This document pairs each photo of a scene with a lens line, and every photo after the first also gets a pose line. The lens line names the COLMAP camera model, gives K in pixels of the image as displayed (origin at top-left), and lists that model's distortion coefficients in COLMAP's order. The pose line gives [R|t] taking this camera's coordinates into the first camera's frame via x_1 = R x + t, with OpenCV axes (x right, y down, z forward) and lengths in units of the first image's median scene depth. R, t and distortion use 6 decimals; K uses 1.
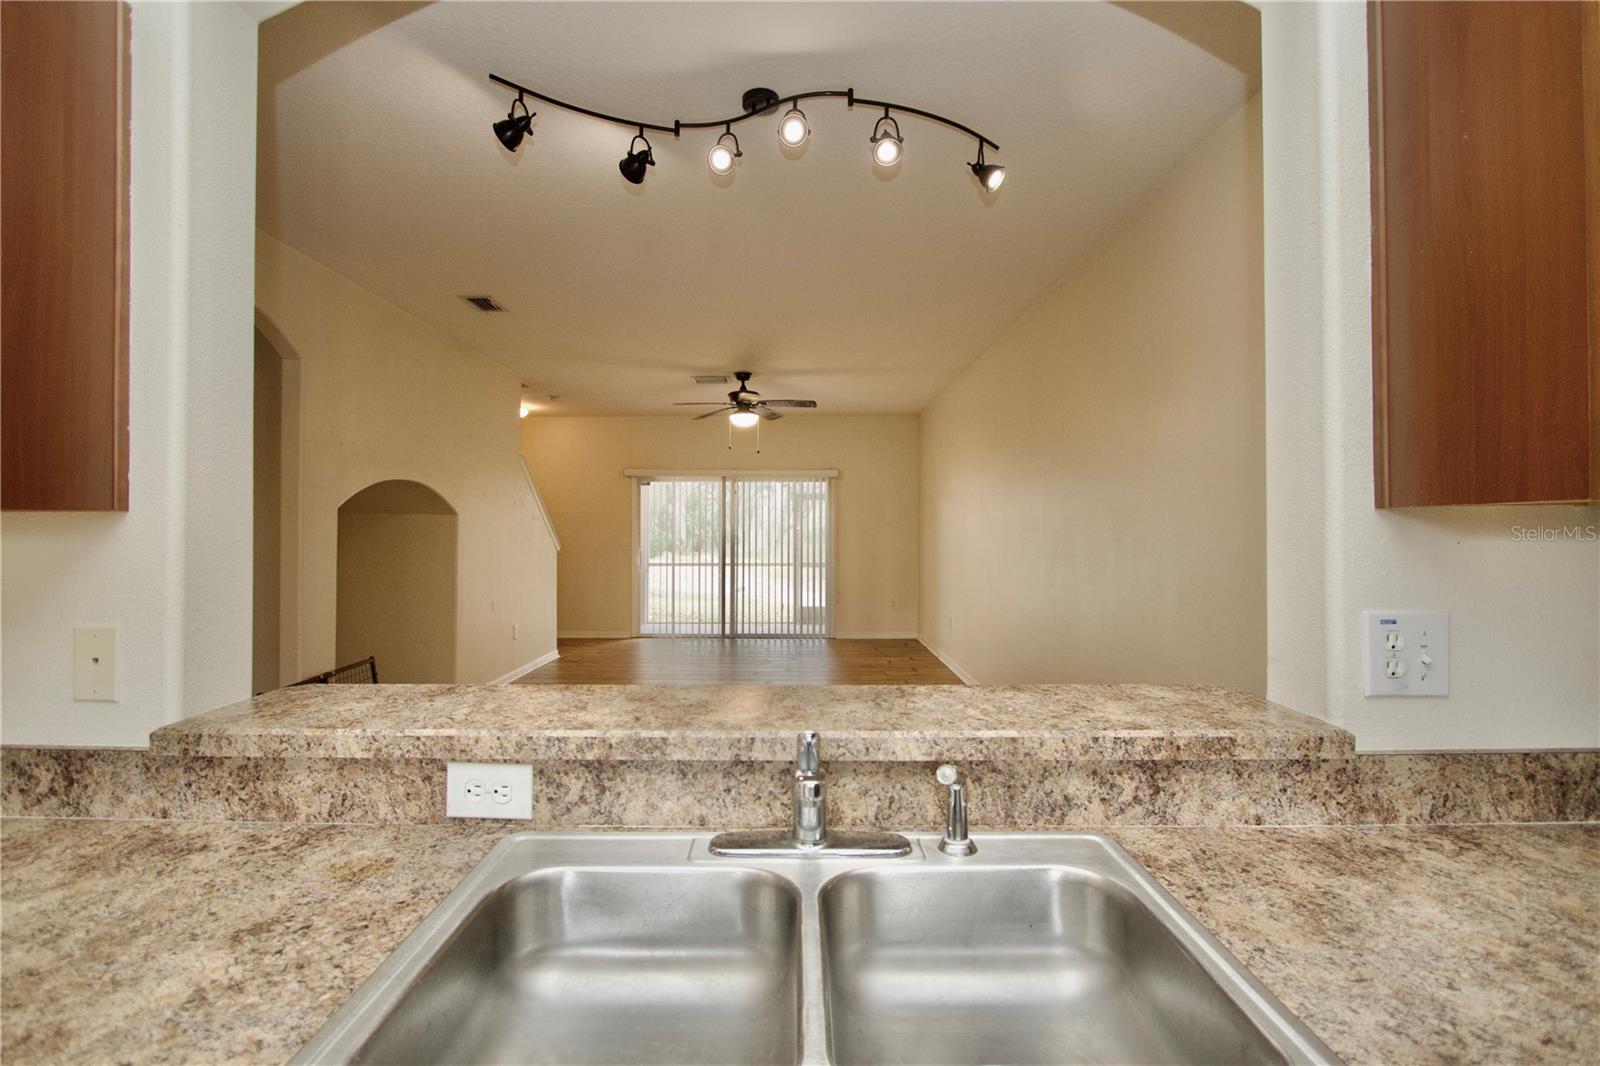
lens RADIAL K [[744.4, 0, 787.3], [0, 744.4, 519.6], [0, 0, 1]] dist [-0.016890, 0.001314]
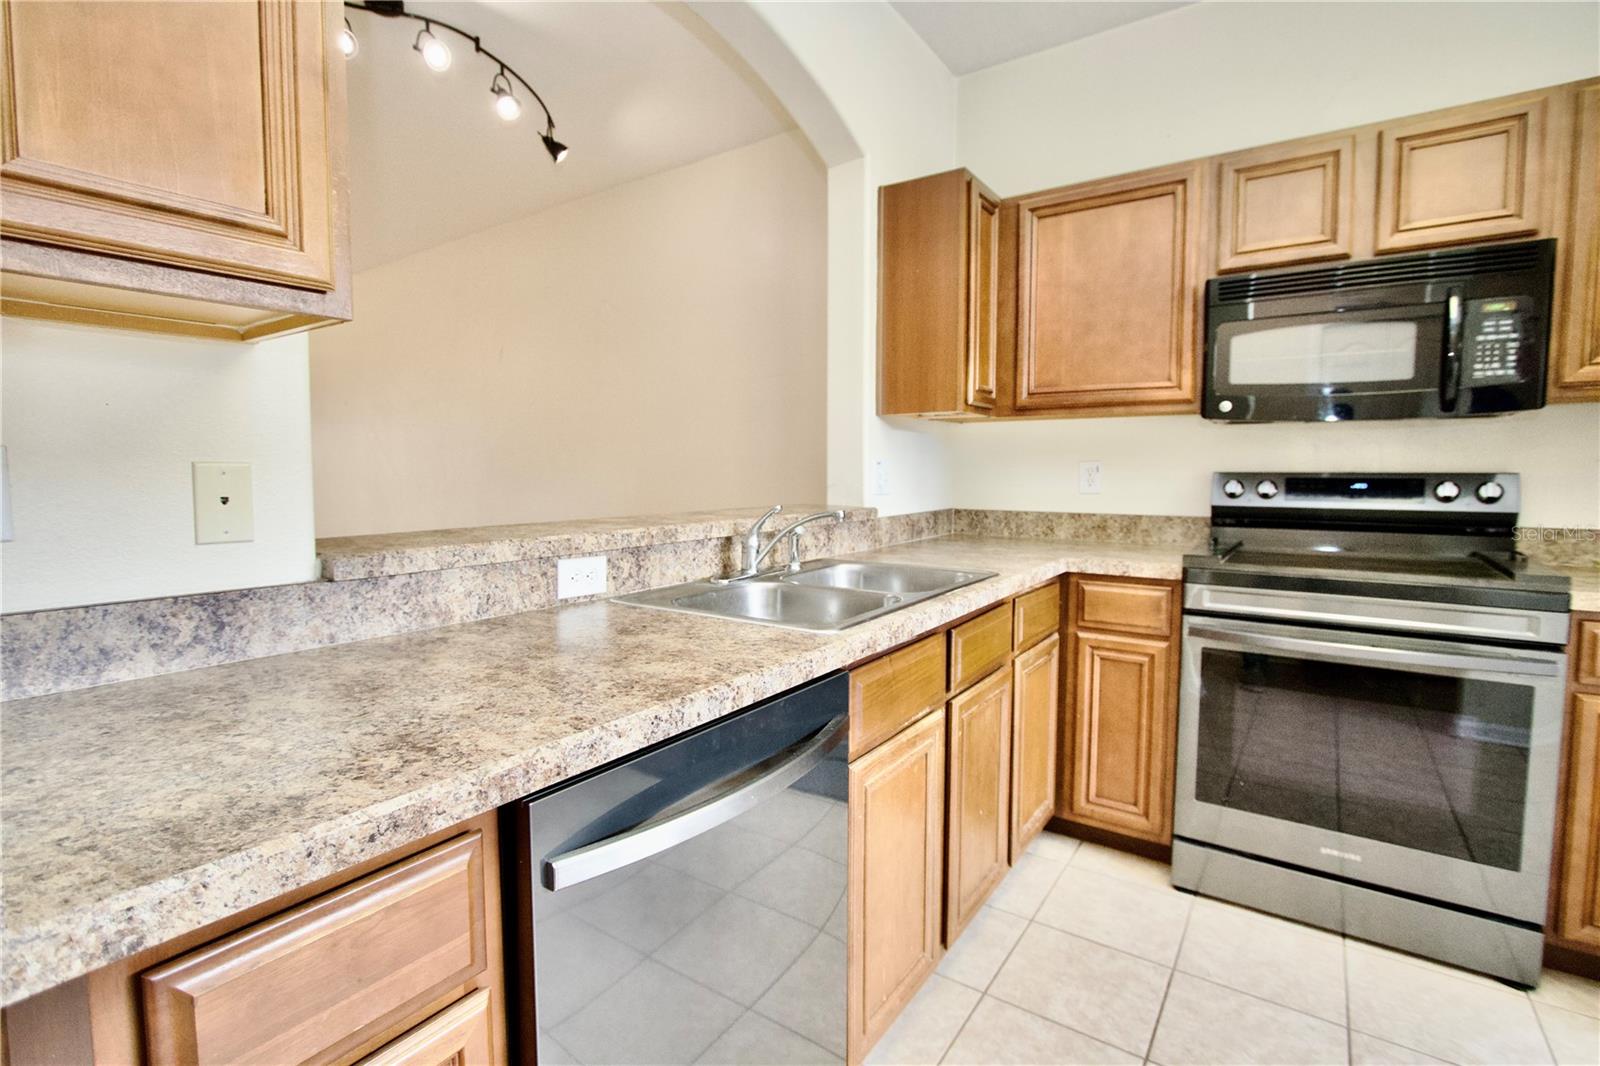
lens RADIAL K [[744.4, 0, 787.3], [0, 744.4, 519.6], [0, 0, 1]] dist [-0.016890, 0.001314]
pose [[0.565055, -0.054852, 0.823228, -0.612747], [-0.010184, 0.997248, 0.073438, 0.065807], [-0.824990, -0.049880, 0.562941, -0.060033]]
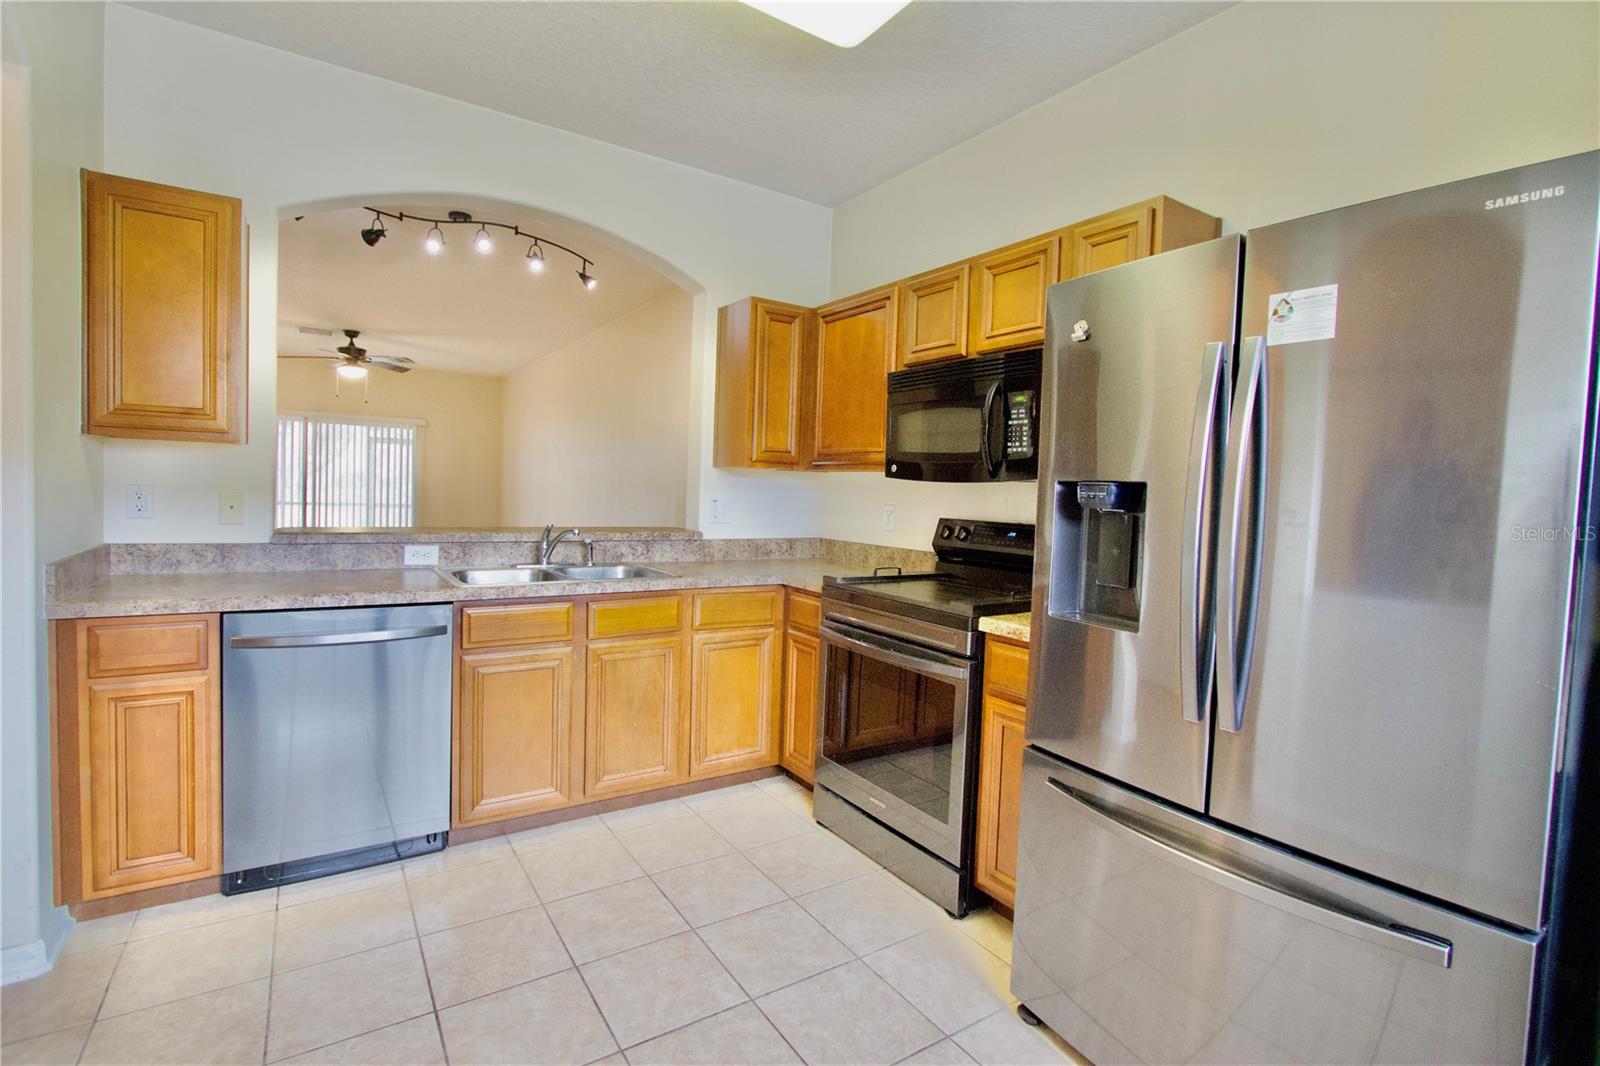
lens RADIAL K [[734.1, 0, 787.8], [0, 734.1, 520.3], [0, 0, 1]] dist [-0.015589, -0.000104]
pose [[0.830637, 0.006621, 0.556775, -0.353574], [-0.042777, 0.997733, 0.051952, 0.017298], [-0.555169, -0.066971, 0.829037, -0.899488]]
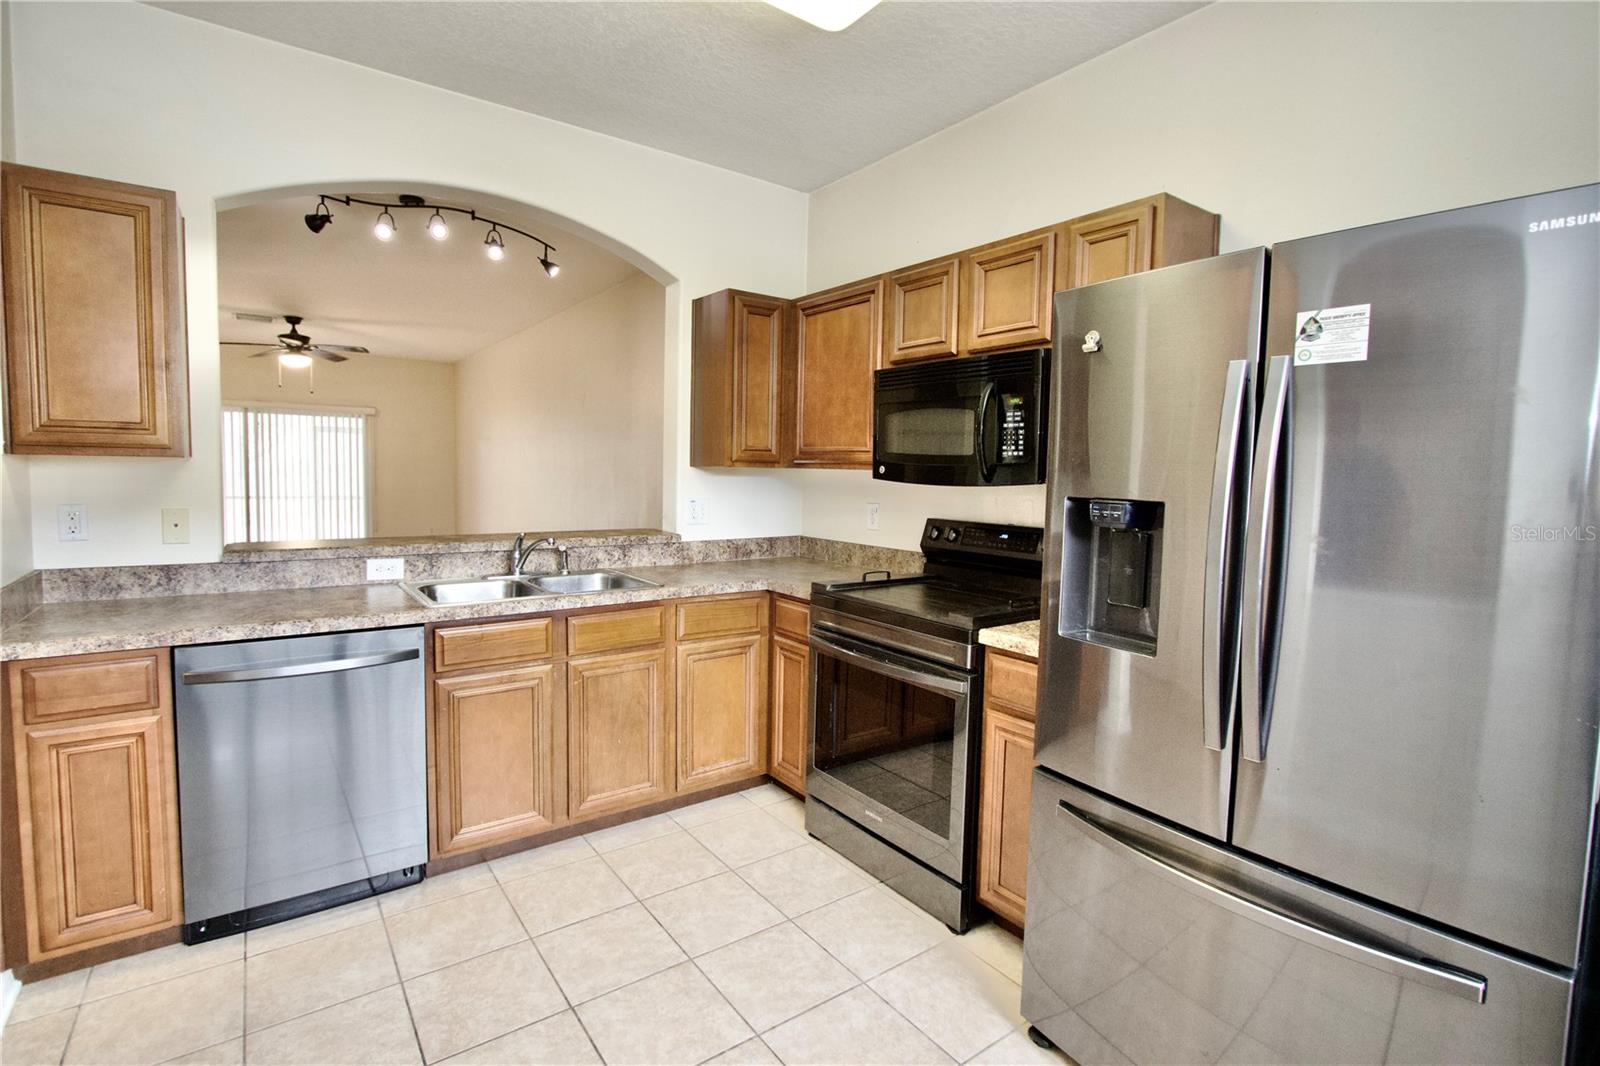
lens RADIAL K [[744.4, 0, 787.3], [0, 744.4, 519.6], [0, 0, 1]] dist [-0.016890, 0.001314]
pose [[0.802641, -0.023117, 0.596014, -0.366990], [-0.028348, 0.996641, 0.076830, -0.020478], [-0.595788, -0.078563, 0.799290, -0.853800]]
